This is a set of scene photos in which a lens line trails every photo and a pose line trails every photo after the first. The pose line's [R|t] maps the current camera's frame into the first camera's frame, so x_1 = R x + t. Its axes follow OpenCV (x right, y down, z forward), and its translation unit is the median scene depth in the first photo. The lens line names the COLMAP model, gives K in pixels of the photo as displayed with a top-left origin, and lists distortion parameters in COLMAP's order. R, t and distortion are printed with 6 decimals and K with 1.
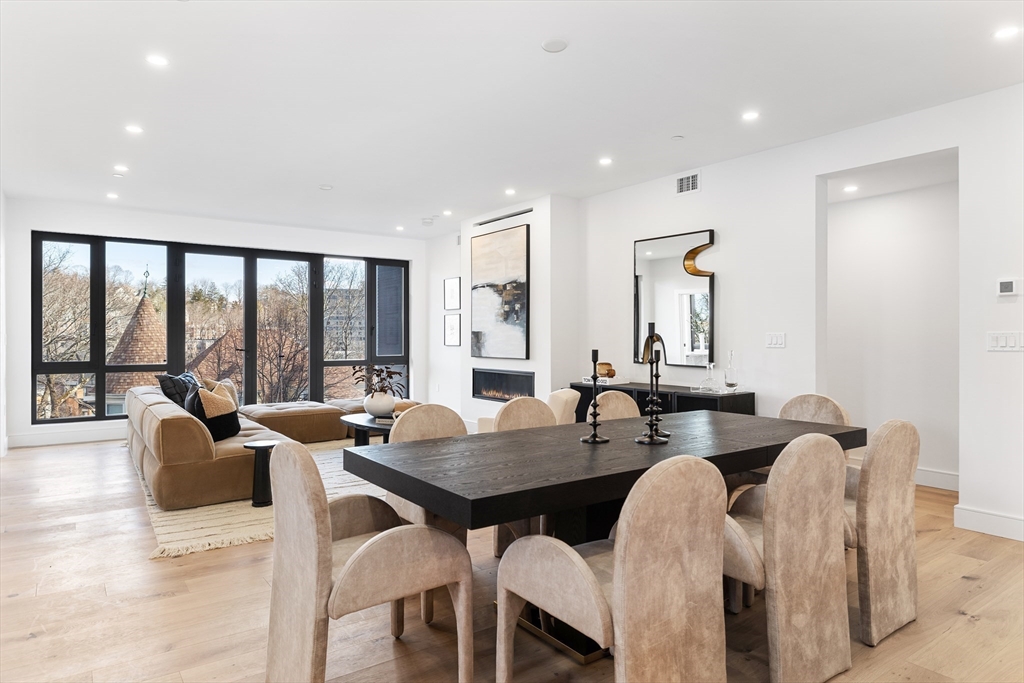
lens RADIAL K [[621.7, 0, 506.9], [0, 621.7, 334.1], [0, 0, 1]] dist [-0.001770, -0.001027]
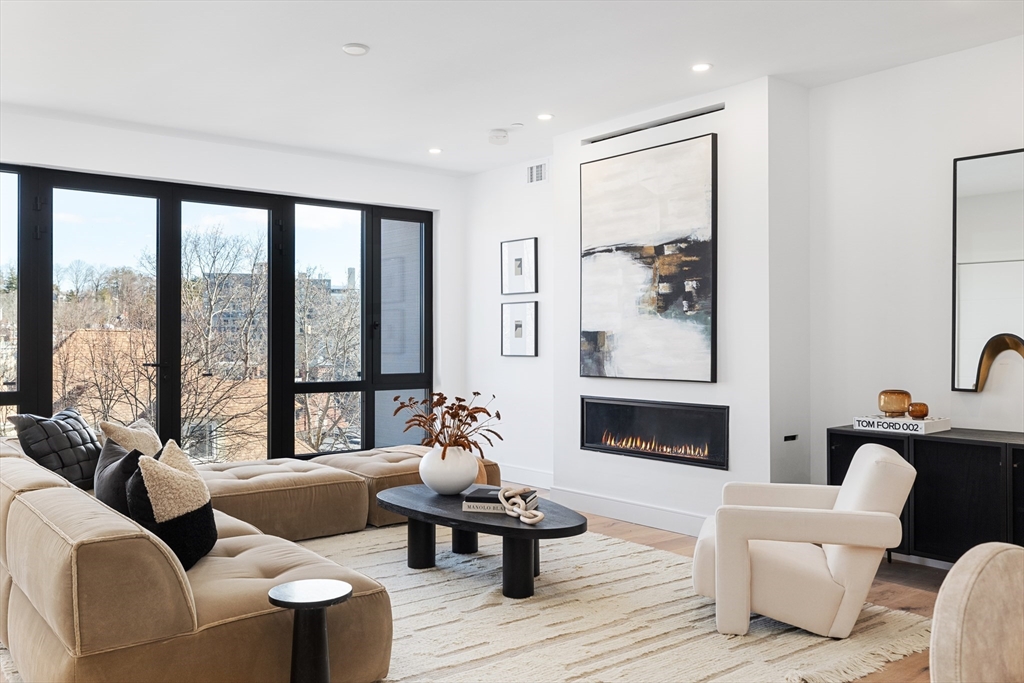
lens RADIAL K [[864.0, 0, 512.0], [0, 864.0, 341.5], [0, 0, 1]] dist [0.004700, 0.000734]
pose [[0.998339, -0.001418, 0.057595, -0.176301], [0.001117, 0.999986, 0.005256, 0.000635], [-0.057601, -0.005183, 0.998326, 0.242360]]
